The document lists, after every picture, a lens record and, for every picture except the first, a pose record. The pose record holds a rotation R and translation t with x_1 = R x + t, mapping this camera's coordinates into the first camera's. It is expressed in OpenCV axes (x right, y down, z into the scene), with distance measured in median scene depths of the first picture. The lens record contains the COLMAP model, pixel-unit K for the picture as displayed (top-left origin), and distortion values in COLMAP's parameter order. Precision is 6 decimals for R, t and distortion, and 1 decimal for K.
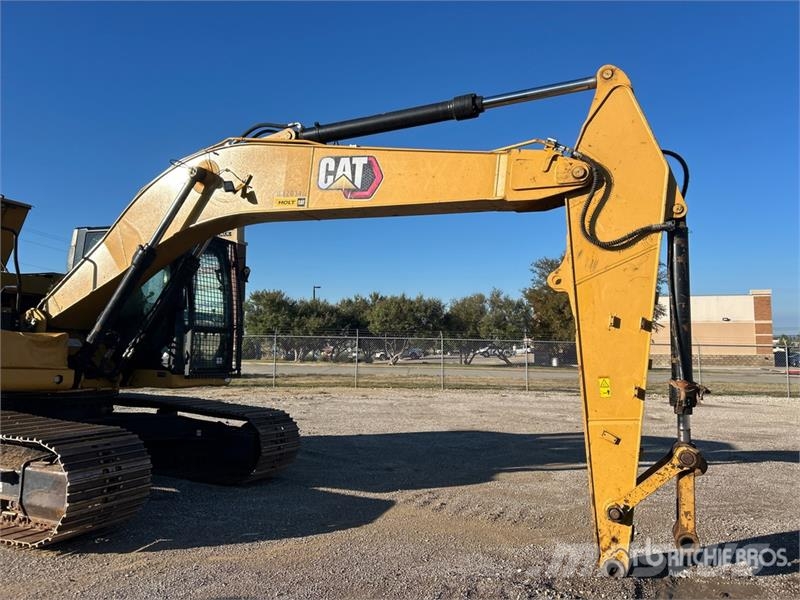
lens RADIAL K [[606.6, 0, 421.2], [0, 606.6, 284.4], [0, 0, 1]] dist [0.070999, -0.062143]
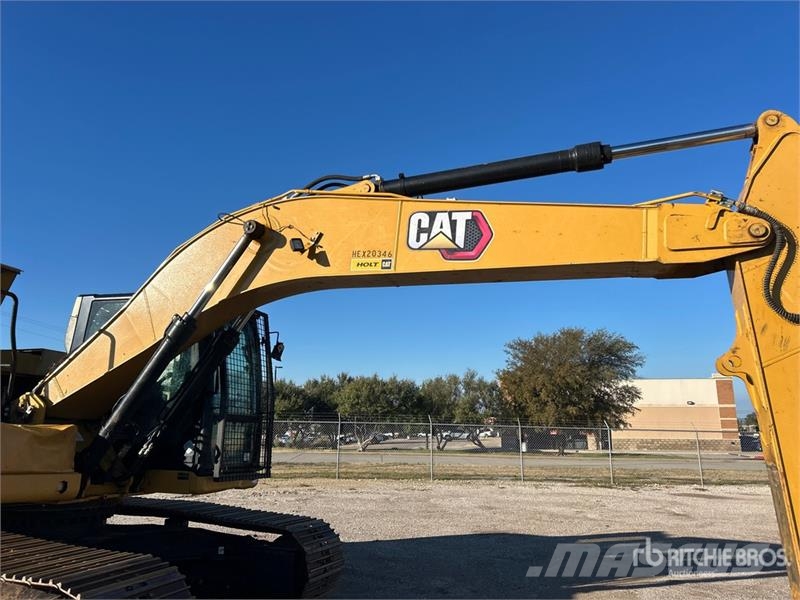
lens RADIAL K [[606.6, 0, 421.2], [0, 606.6, 284.4], [0, 0, 1]] dist [0.070999, -0.062143]
pose [[0.997477, 0.016121, 0.069131, -0.180324], [-0.006888, 0.991256, -0.131770, 0.001576], [-0.070651, 0.130961, 0.988867, 0.156060]]
